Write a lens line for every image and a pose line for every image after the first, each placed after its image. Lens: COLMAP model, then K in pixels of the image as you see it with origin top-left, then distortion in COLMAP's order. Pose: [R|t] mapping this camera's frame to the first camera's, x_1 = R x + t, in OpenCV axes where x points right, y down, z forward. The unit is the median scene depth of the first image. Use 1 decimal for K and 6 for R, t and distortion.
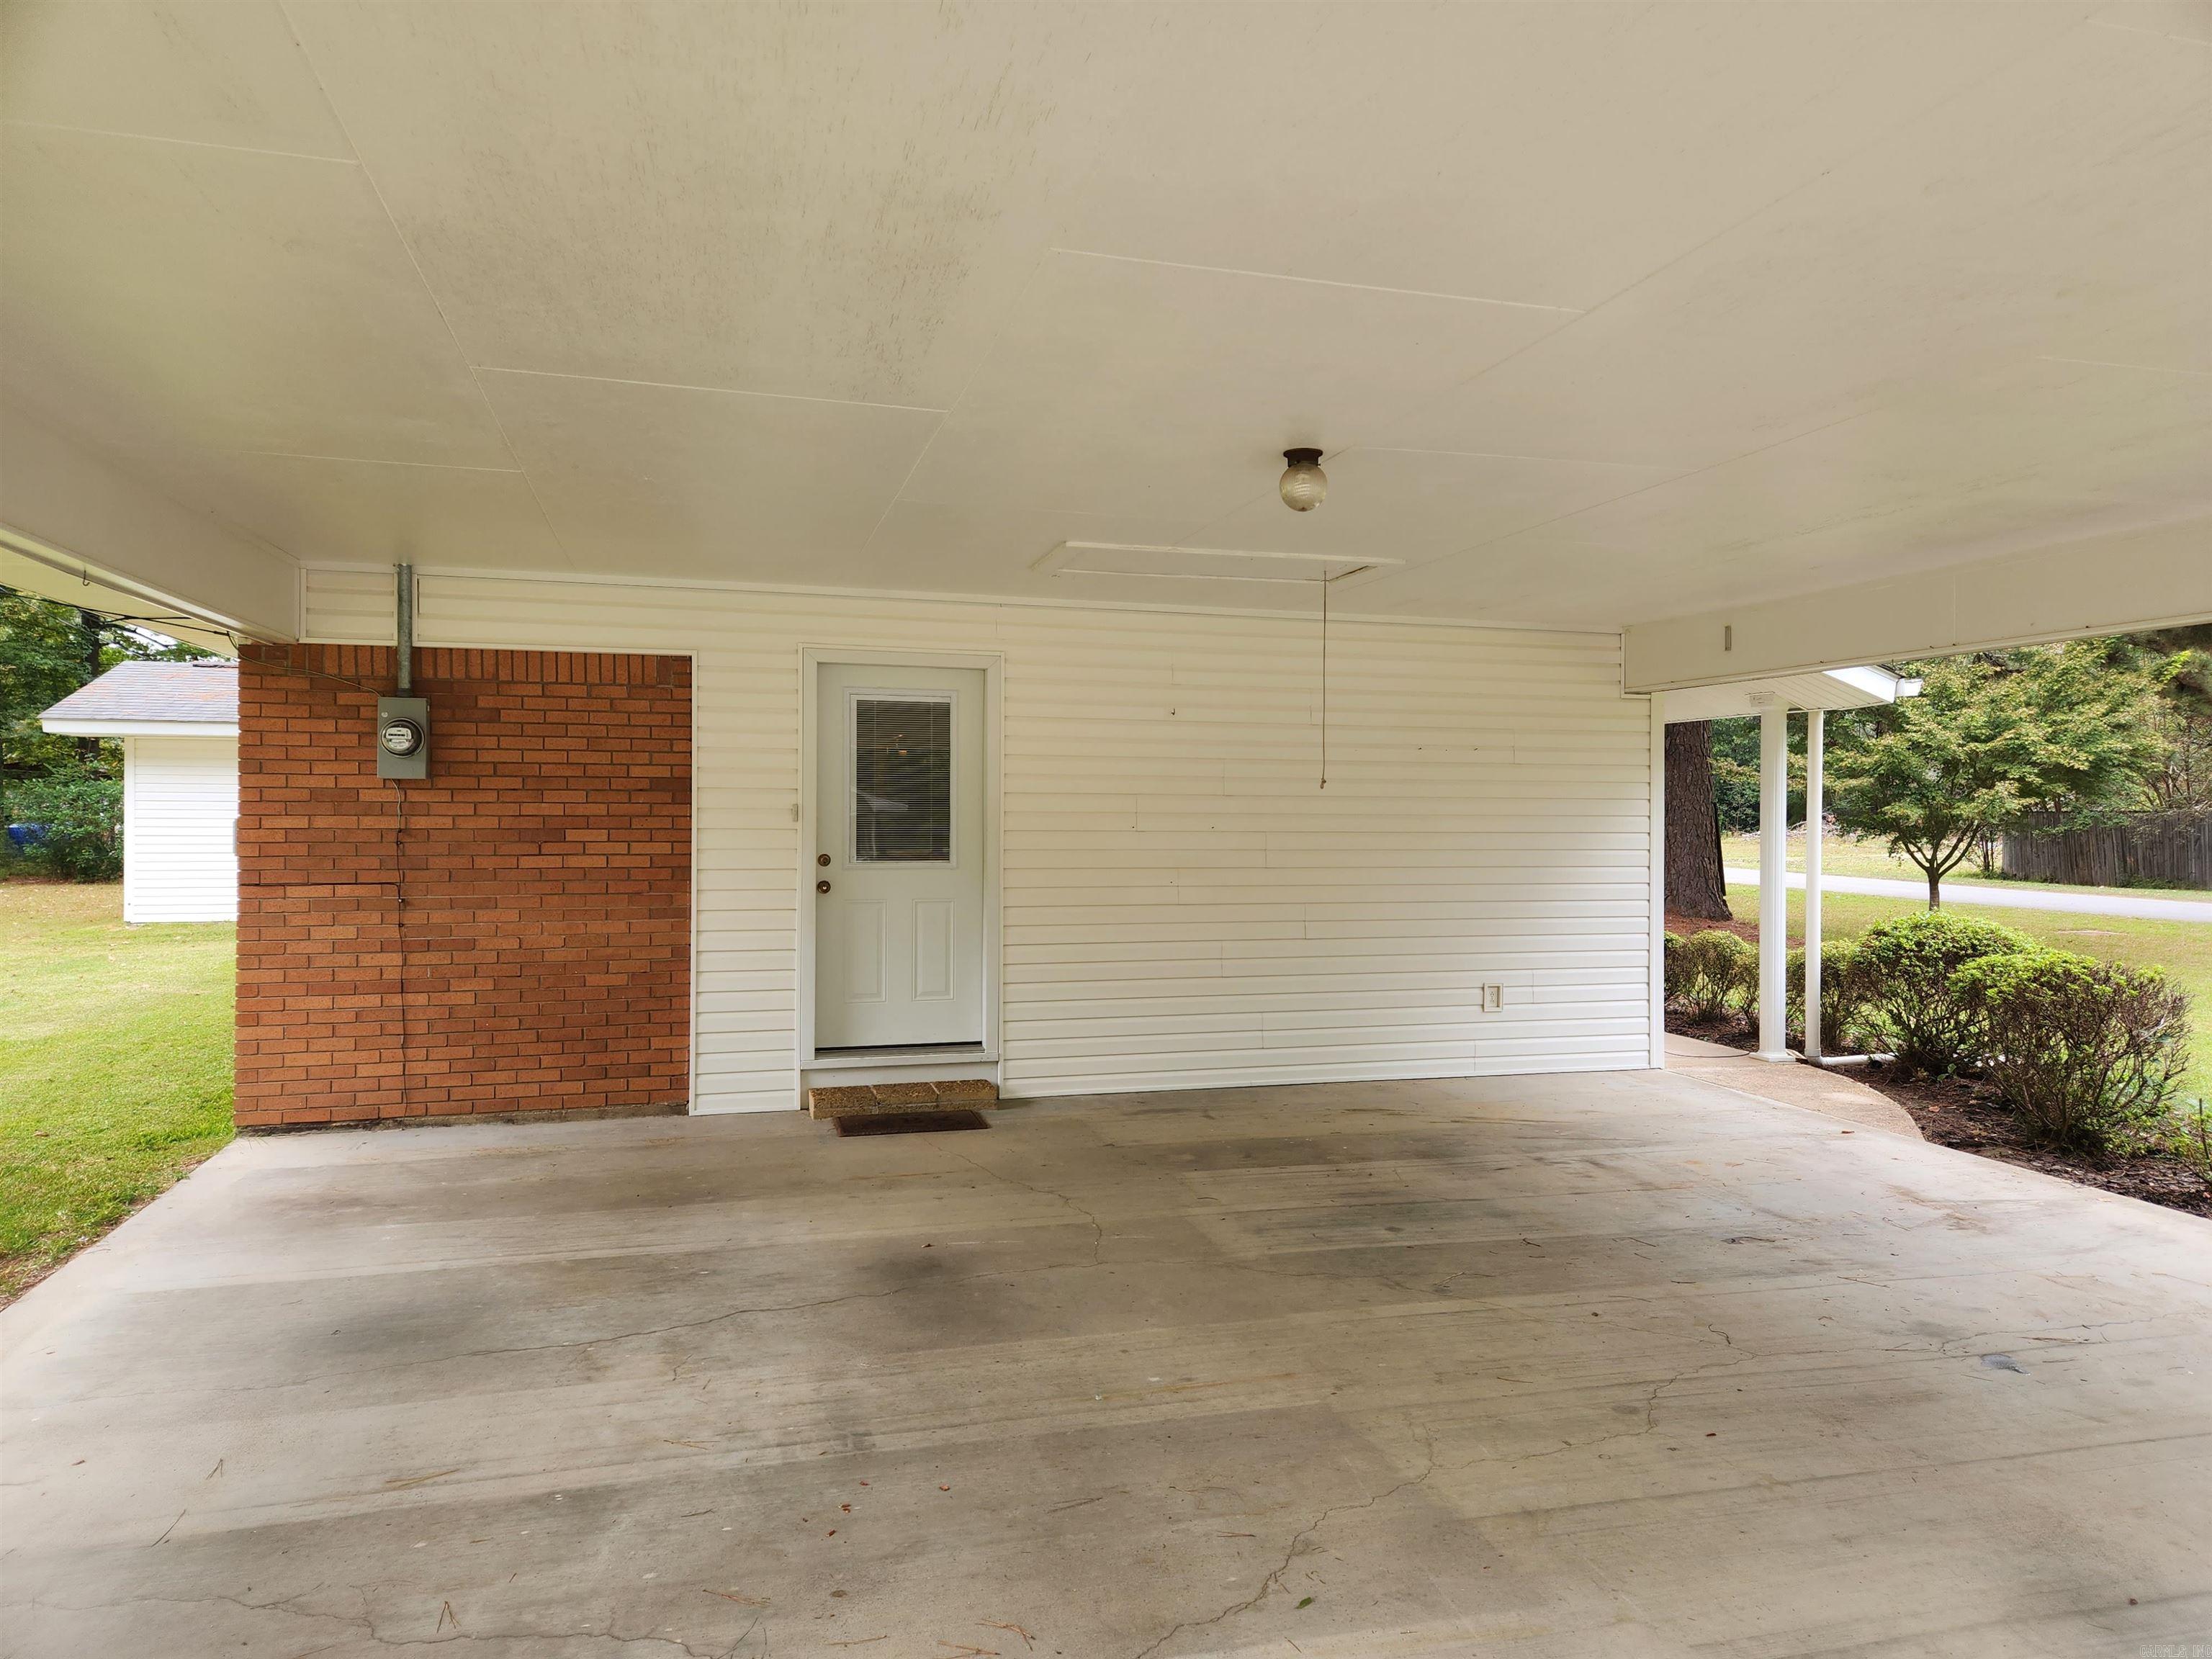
lens RADIAL K [[1479.8, 0, 1106.0], [0, 1479.8, 829.5], [0, 0, 1]] dist [0.074394, -0.076735]
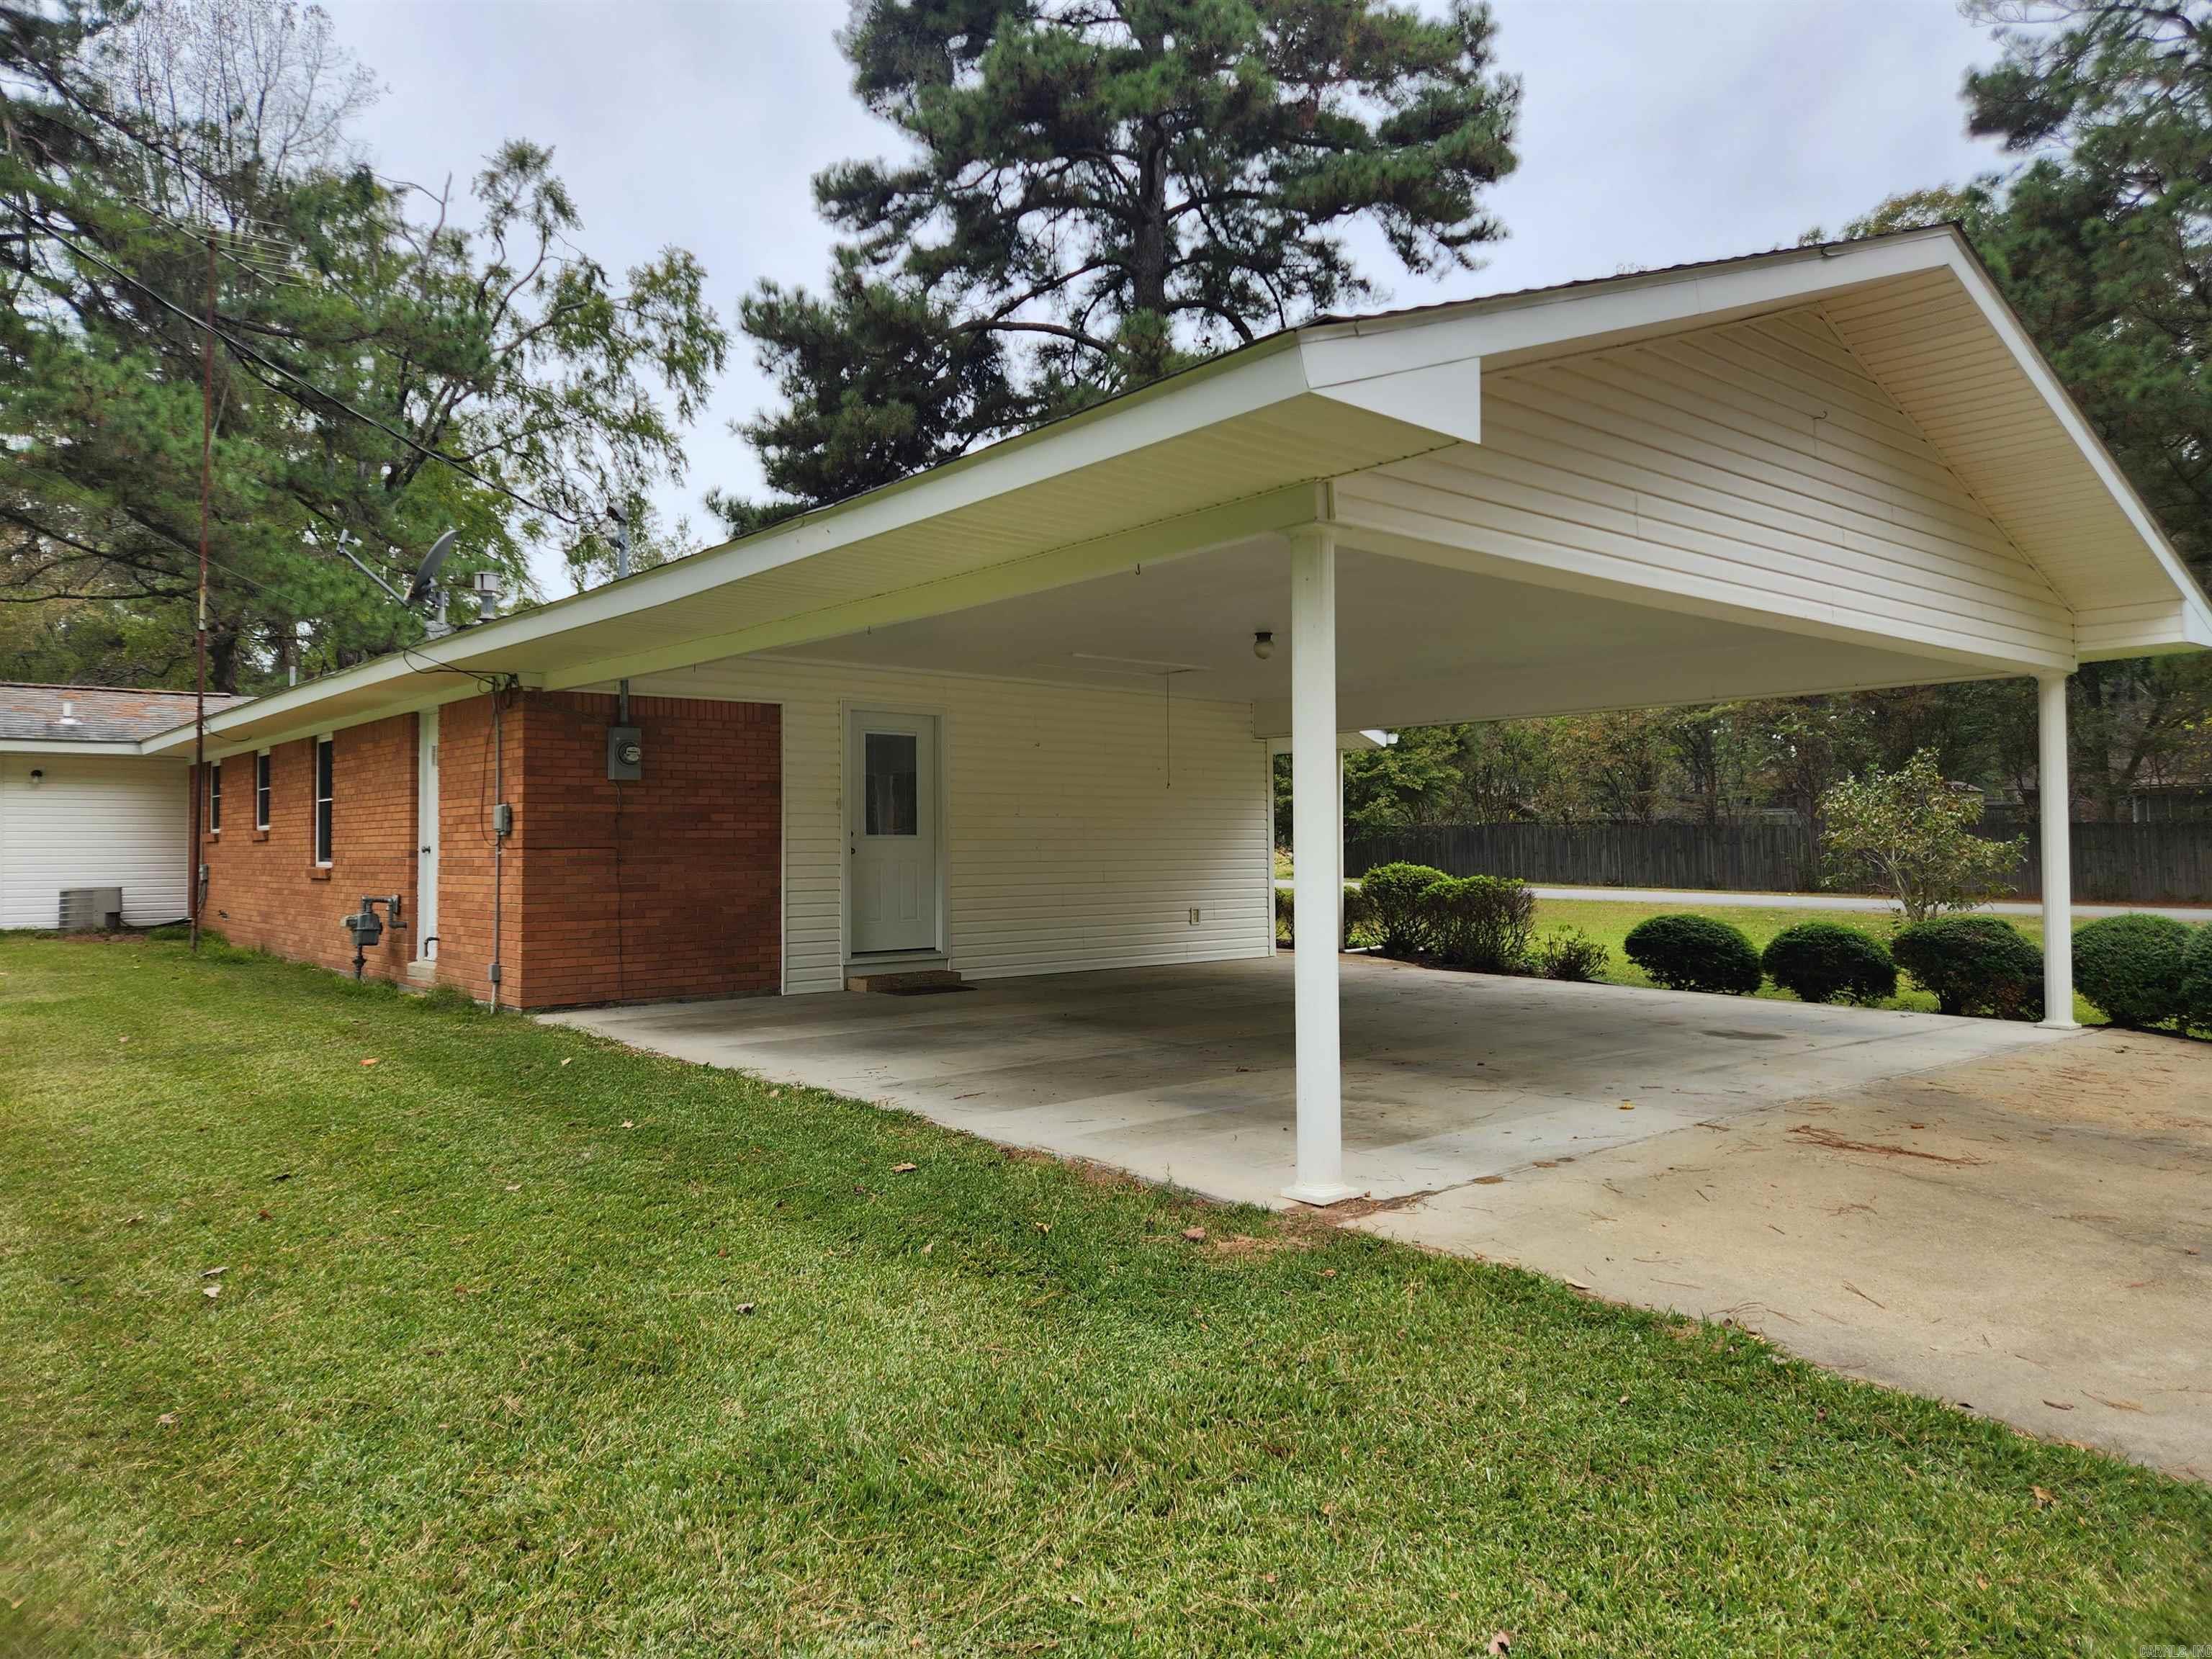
lens RADIAL K [[1479.8, 0, 1106.0], [0, 1479.8, 829.5], [0, 0, 1]] dist [0.074394, -0.076735]
pose [[0.910117, -0.006344, 0.414303, -0.617243], [0.014408, 0.999763, -0.016342, 0.047052], [-0.414101, 0.020843, 0.909992, -0.573170]]
